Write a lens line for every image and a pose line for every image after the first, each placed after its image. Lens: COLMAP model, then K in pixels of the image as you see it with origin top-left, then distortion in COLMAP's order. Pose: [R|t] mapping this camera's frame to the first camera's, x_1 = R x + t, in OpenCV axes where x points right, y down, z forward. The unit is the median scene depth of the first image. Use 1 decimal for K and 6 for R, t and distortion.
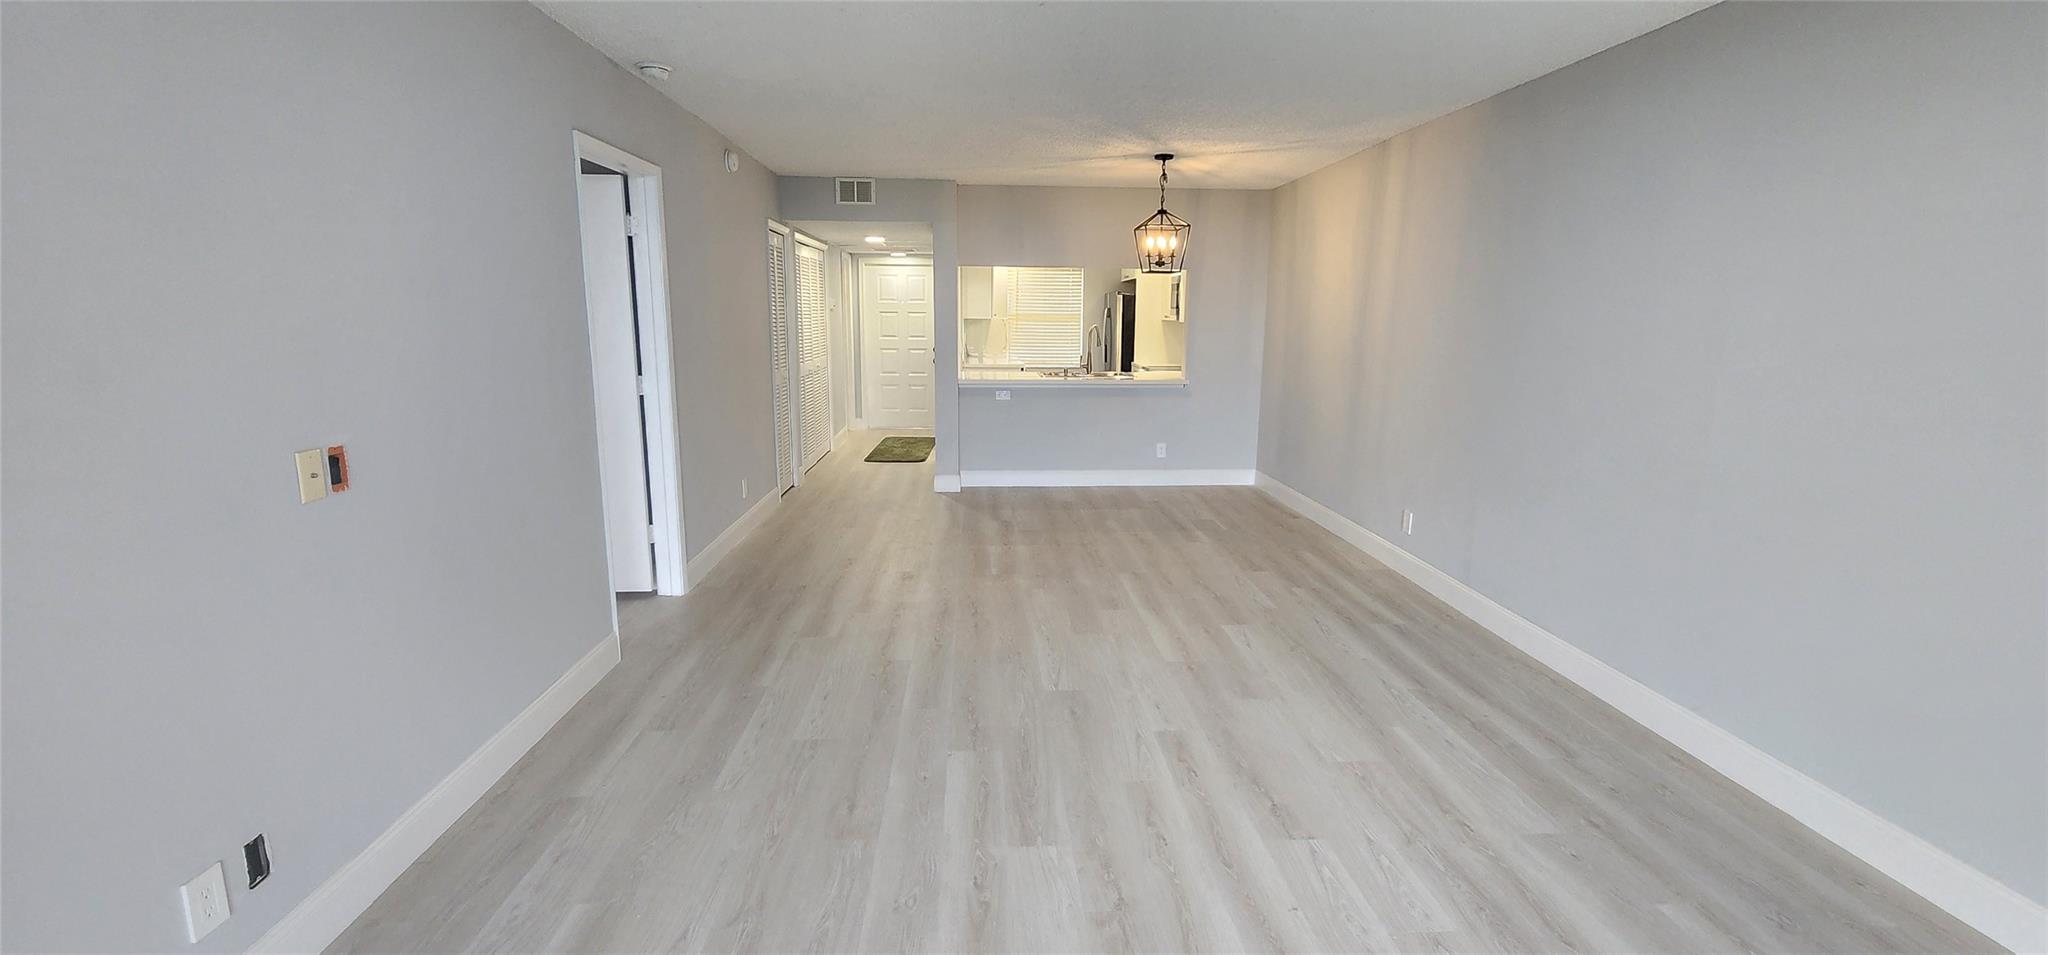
lens RADIAL K [[839.9, 0, 1024.6], [0, 839.9, 474.2], [0, 0, 1]] dist [-0.002087, 0.001216]
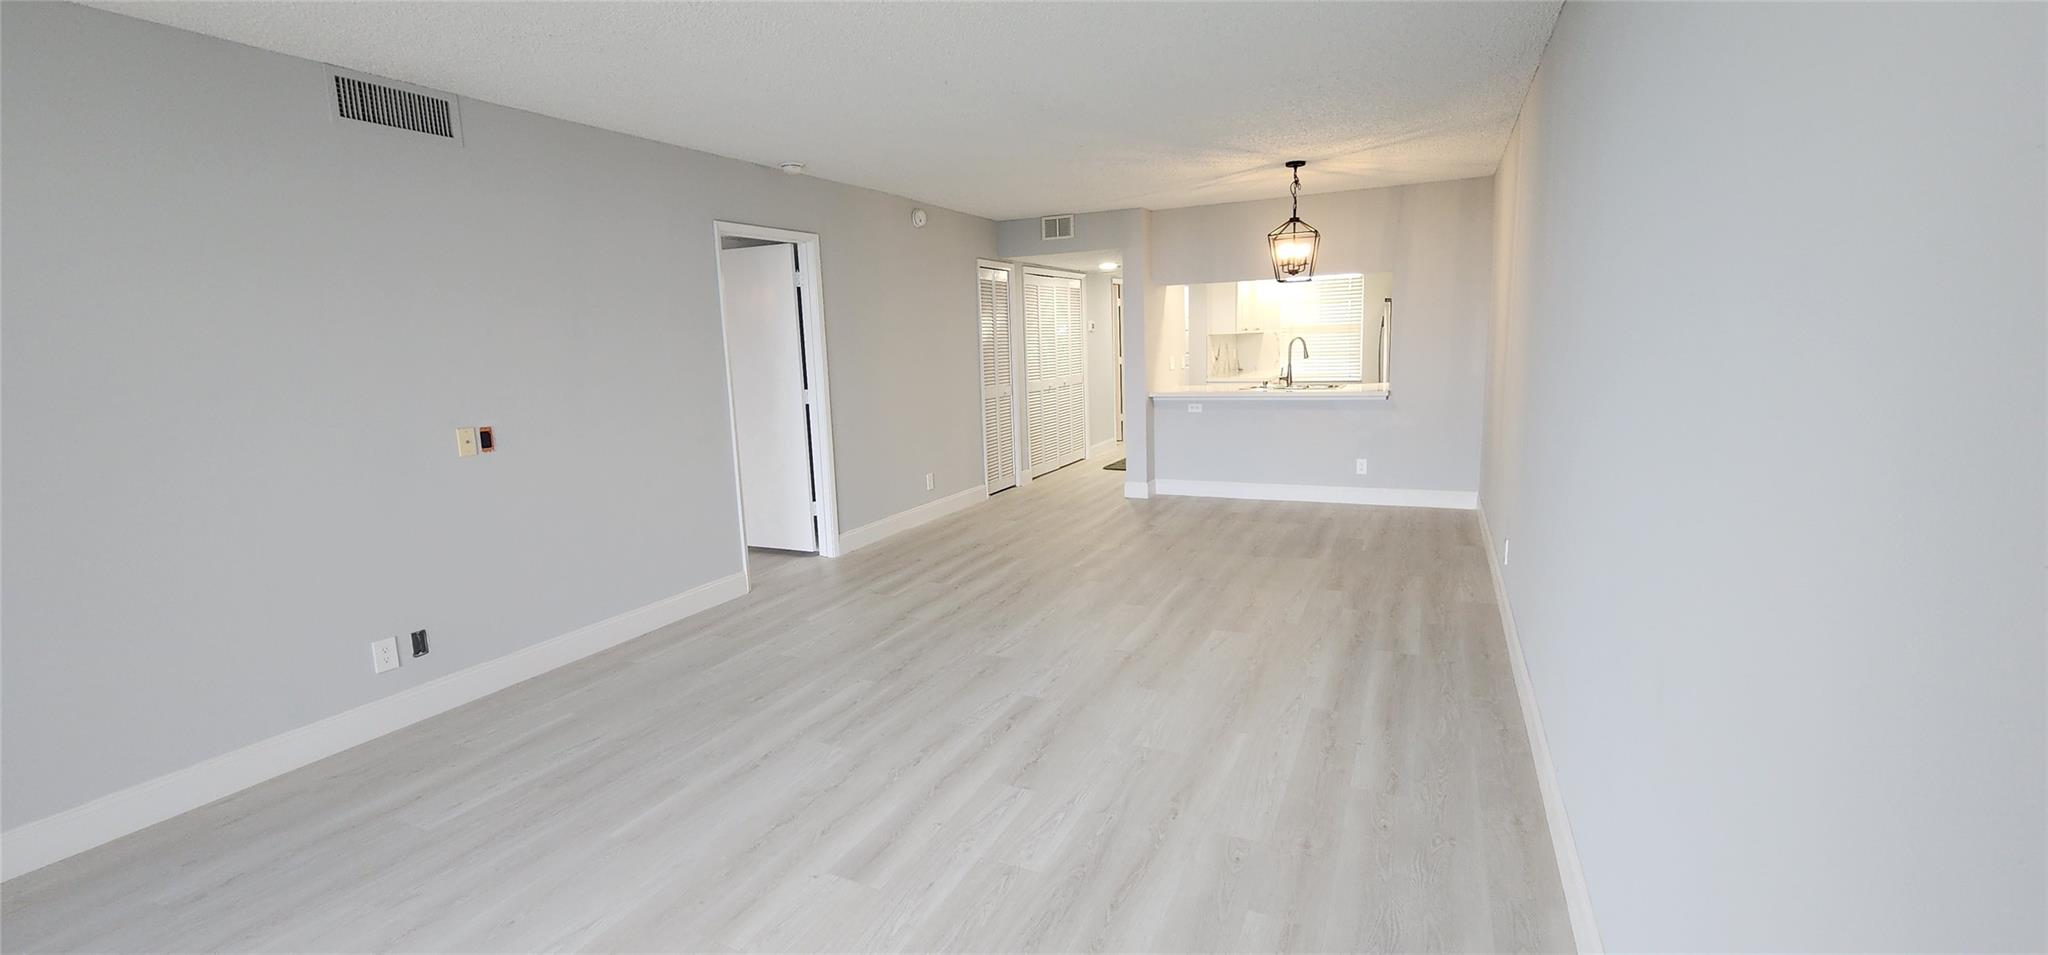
lens RADIAL K [[839.9, 0, 1026.2], [0, 839.9, 477.0], [0, 0, 1]] dist [-0.002087, 0.001216]
pose [[0.873257, 0.040883, -0.485542, 0.504364], [-0.050192, 0.998721, -0.006177, 0.012932], [0.484668, 0.029764, 0.874192, -0.000278]]
